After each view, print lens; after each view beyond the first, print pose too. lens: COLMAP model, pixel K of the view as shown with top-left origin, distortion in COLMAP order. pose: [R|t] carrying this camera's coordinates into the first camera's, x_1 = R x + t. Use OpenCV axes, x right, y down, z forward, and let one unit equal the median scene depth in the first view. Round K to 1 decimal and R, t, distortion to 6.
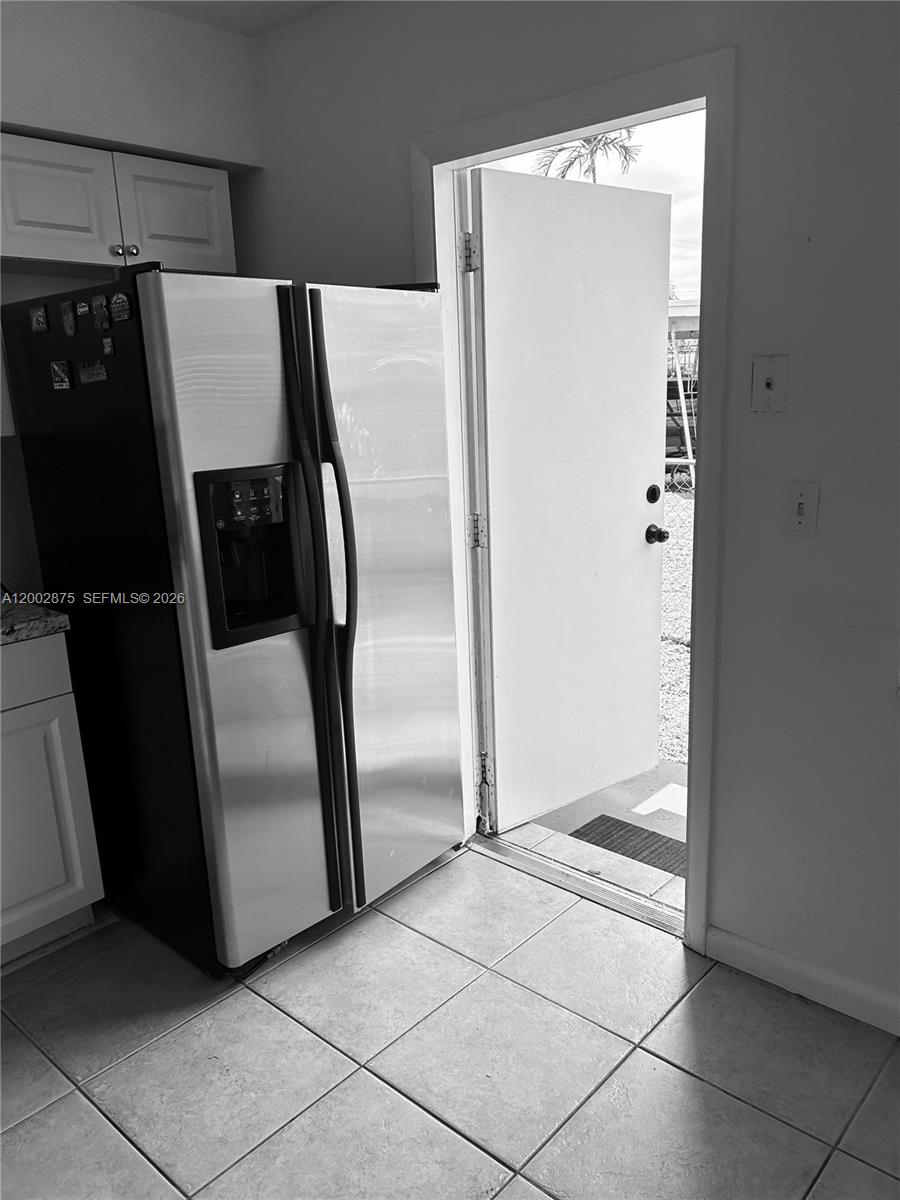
lens RADIAL K [[905.9, 0, 453.7], [0, 905.9, 598.3], [0, 0, 1]] dist [0.008748, -0.002849]
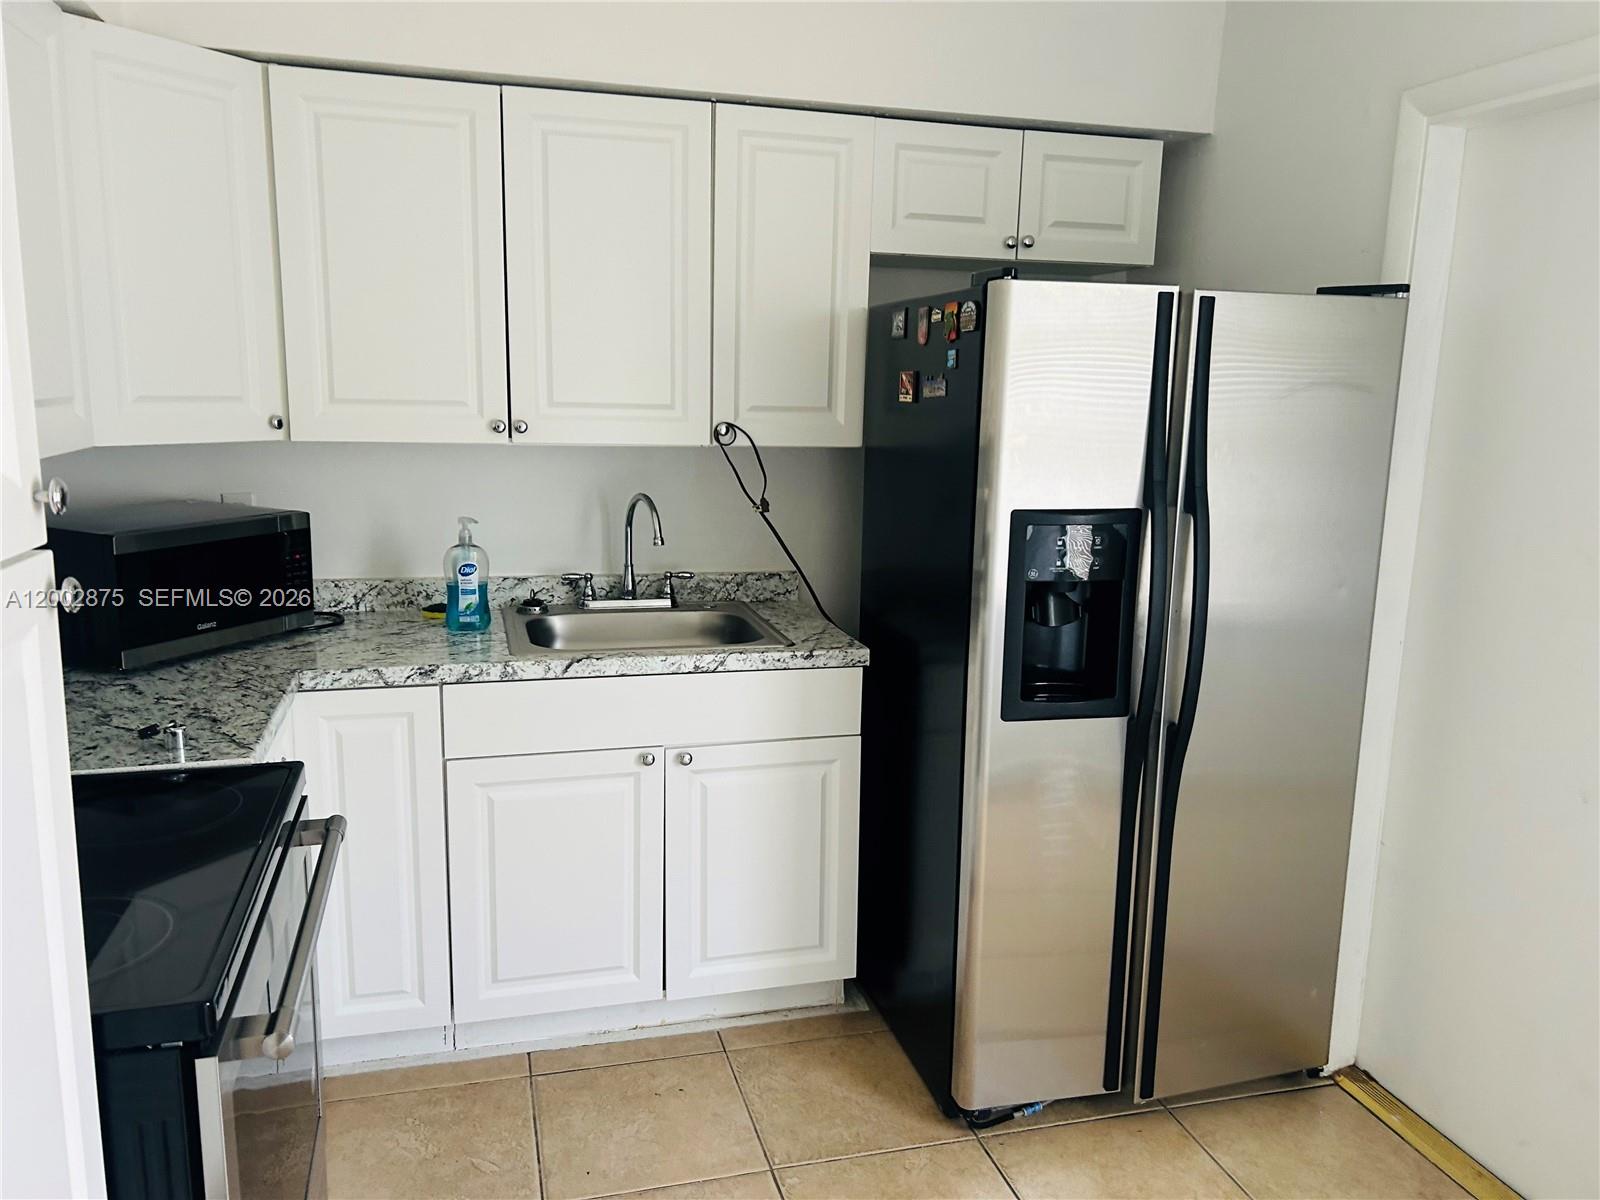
lens RADIAL K [[1200.7, 0, 798.0], [0, 1200.7, 601.7], [0, 0, 1]] dist [0.097555, -0.121322]
pose [[0.837728, 0.151557, -0.524636, 0.136568], [-0.179042, 0.983840, -0.001678, -0.013650], [0.515904, 0.095337, 0.851325, -0.055992]]
